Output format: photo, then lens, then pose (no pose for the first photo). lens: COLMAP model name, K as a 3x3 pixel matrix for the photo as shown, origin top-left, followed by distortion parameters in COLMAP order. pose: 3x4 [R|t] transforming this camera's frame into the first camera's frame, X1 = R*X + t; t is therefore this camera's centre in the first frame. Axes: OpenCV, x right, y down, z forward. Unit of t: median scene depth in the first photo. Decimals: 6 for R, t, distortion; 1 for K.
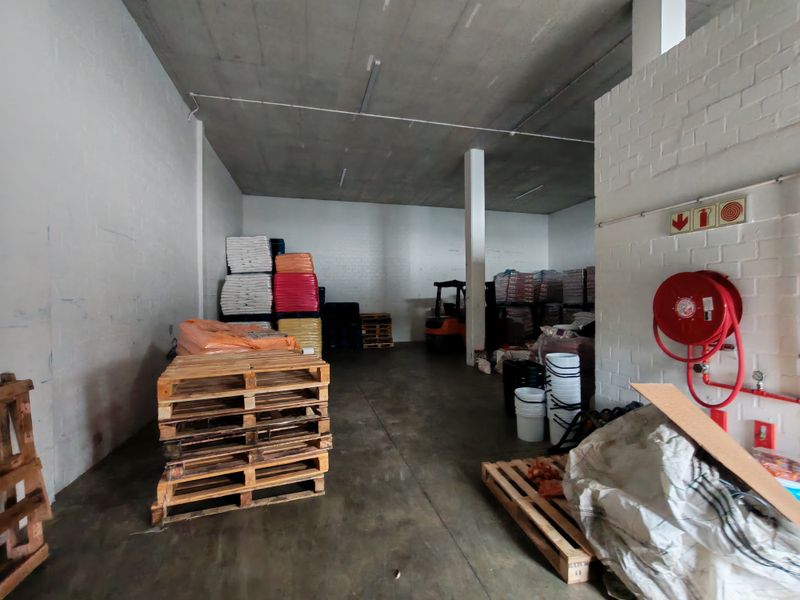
lens RADIAL K [[364.7, 0, 397.7], [0, 364.7, 303.7], [0, 0, 1]] dist [-0.002879, -0.000965]
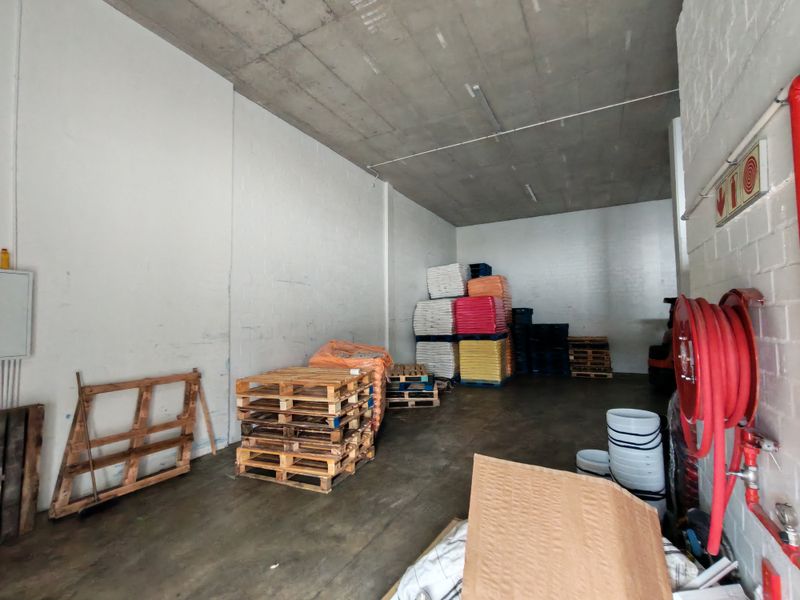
lens RADIAL K [[364.7, 0, 397.7], [0, 364.7, 303.7], [0, 0, 1]] dist [-0.002879, -0.000965]
pose [[0.734669, -0.032507, -0.677647, 0.273877], [-0.000042, 0.998849, -0.047961, -0.014279], [0.678426, 0.035264, 0.733822, 0.088554]]
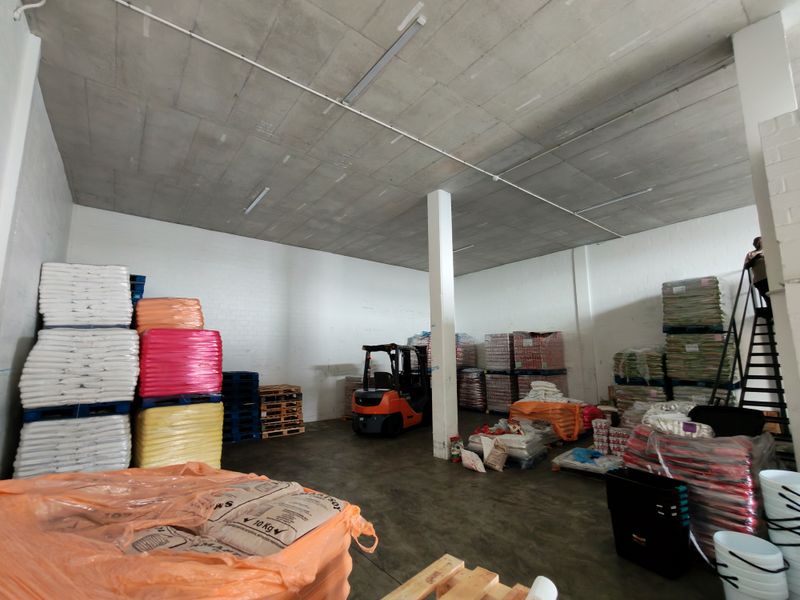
lens RADIAL K [[364.7, 0, 397.7], [0, 364.7, 303.7], [0, 0, 1]] dist [-0.002879, -0.000965]
pose [[0.916455, 0.058040, 0.395905, -0.203285], [0.006710, 0.987056, -0.160236, -0.027108], [-0.400081, 0.149505, 0.904203, 0.305017]]
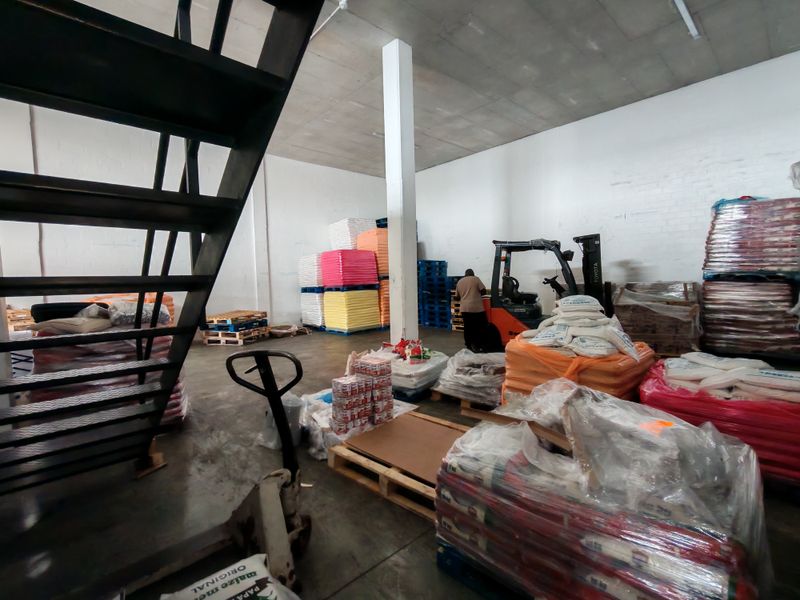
lens RADIAL K [[364.7, 0, 397.7], [0, 364.7, 303.7], [0, 0, 1]] dist [-0.002879, -0.000965]
pose [[0.467209, 0.050384, -0.882710, 0.824553], [0.009687, 0.998023, 0.062093, 0.009538], [0.884094, -0.037561, 0.465797, 0.674094]]
